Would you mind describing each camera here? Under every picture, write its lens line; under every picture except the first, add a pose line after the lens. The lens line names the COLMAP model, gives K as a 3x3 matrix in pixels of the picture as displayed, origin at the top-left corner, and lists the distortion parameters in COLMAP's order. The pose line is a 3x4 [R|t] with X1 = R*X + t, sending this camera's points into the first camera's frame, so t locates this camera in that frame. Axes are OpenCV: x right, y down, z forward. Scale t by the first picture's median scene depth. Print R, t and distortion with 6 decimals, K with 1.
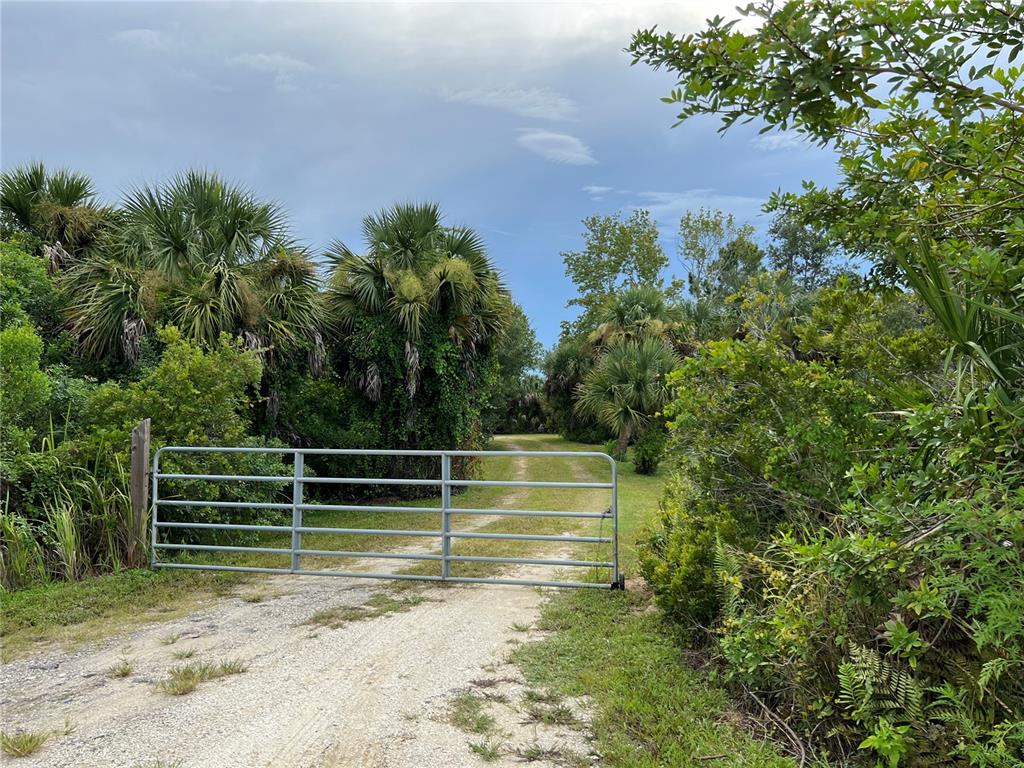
lens RADIAL K [[766.1, 0, 529.0], [0, 766.1, 412.2], [0, 0, 1]] dist [0.063588, -0.062460]
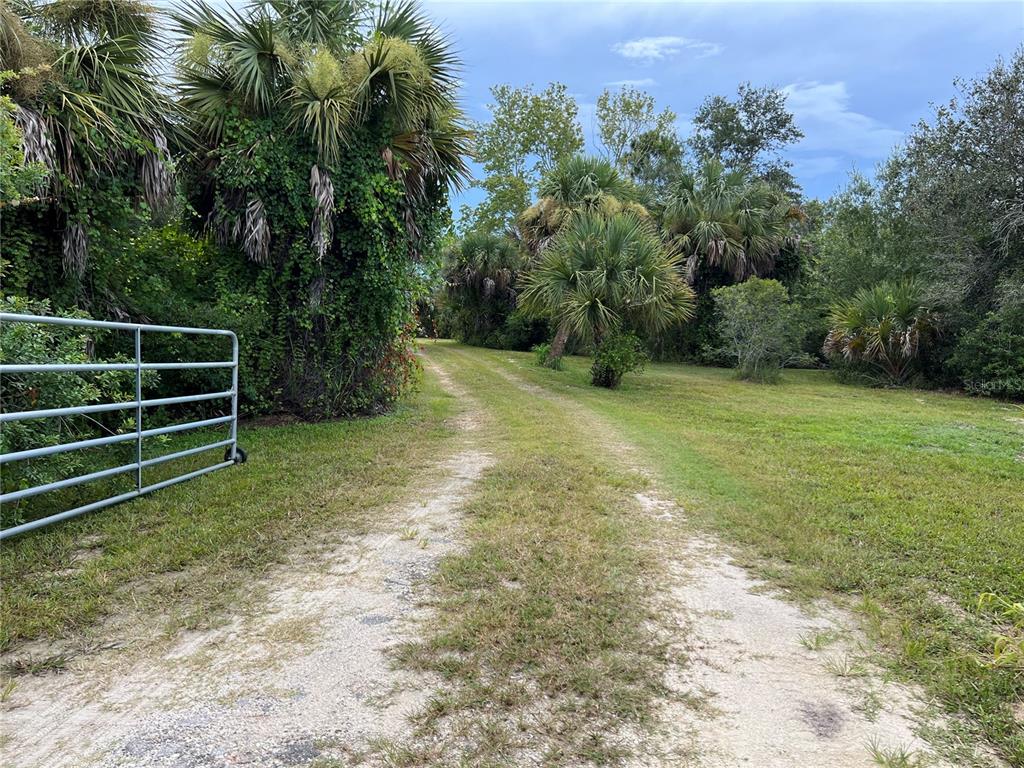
lens RADIAL K [[766.1, 0, 514.3], [0, 766.1, 390.9], [0, 0, 1]] dist [0.063588, -0.062460]
pose [[0.986655, 0.024769, 0.160929, -0.094914], [-0.039291, 0.995372, 0.087696, 0.026184], [-0.158012, -0.092849, 0.983062, 0.345979]]
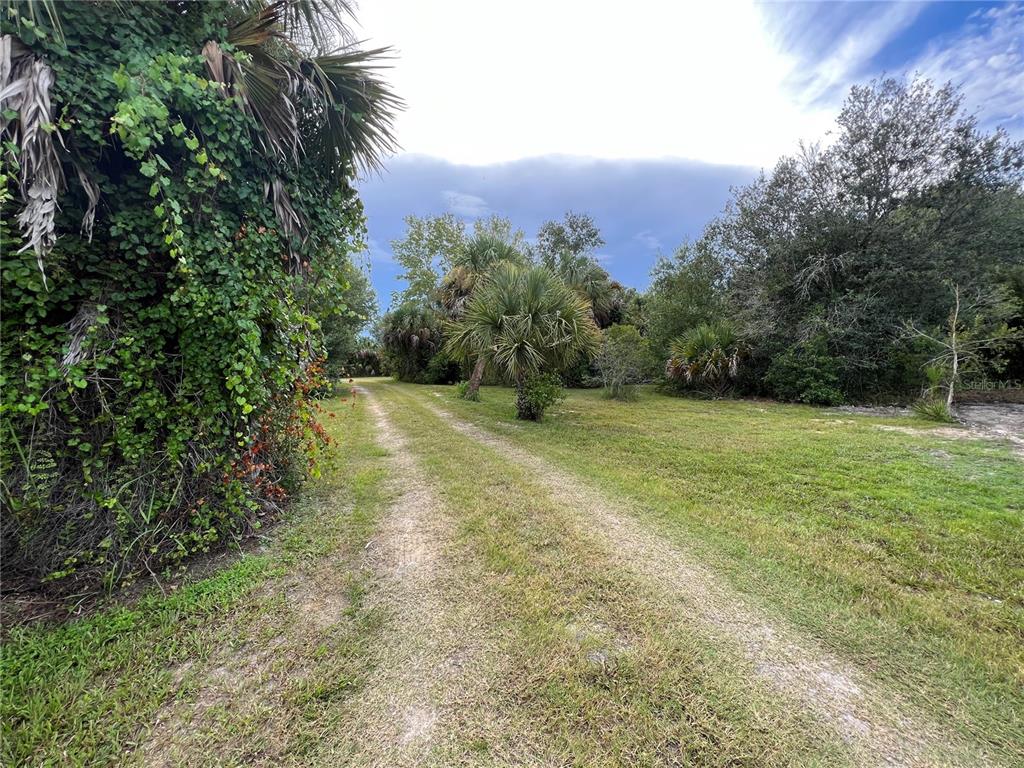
lens RADIAL K [[410.8, 0, 511.9], [0, 410.8, 383.1], [0, 0, 1]] dist [-0.001103, 0.000198]
pose [[0.935472, -0.028873, 0.352221, -0.049048], [0.012763, 0.998767, 0.047976, 0.021144], [-0.353172, -0.040384, 0.934687, 0.797879]]
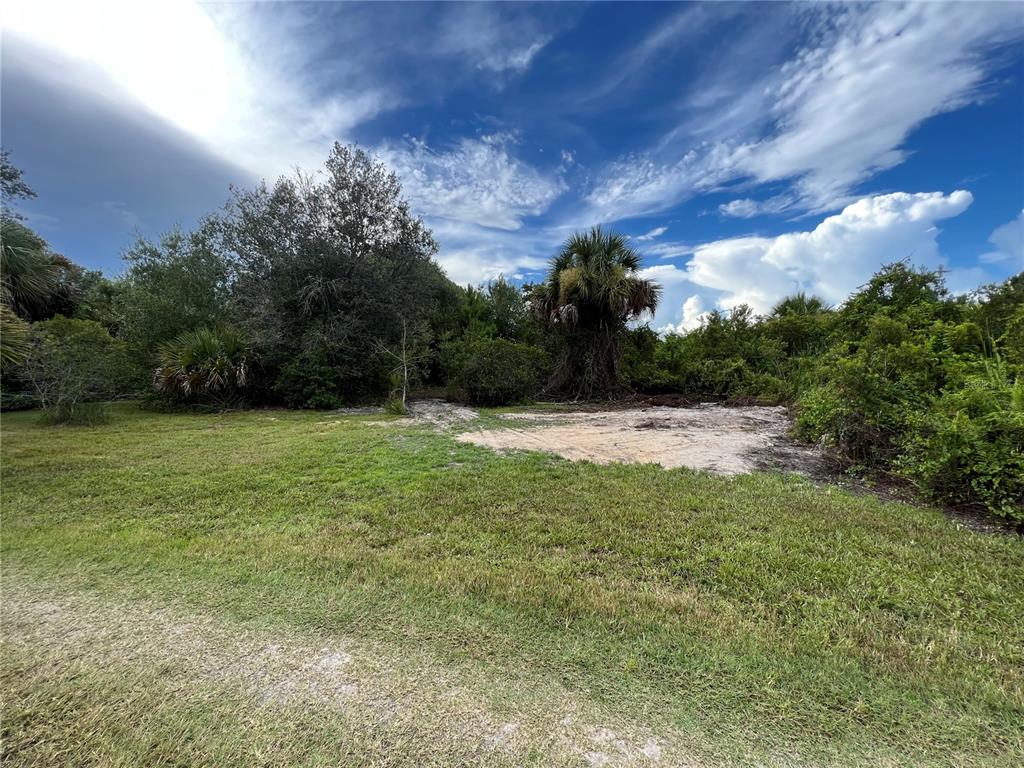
lens RADIAL K [[410.8, 0, 508.9], [0, 410.8, 386.3], [0, 0, 1]] dist [-0.001103, 0.000198]
pose [[0.141998, -0.045391, 0.988826, -0.042432], [0.006569, 0.998969, 0.044914, 0.021388], [-0.989845, 0.000118, 0.142149, 0.798166]]
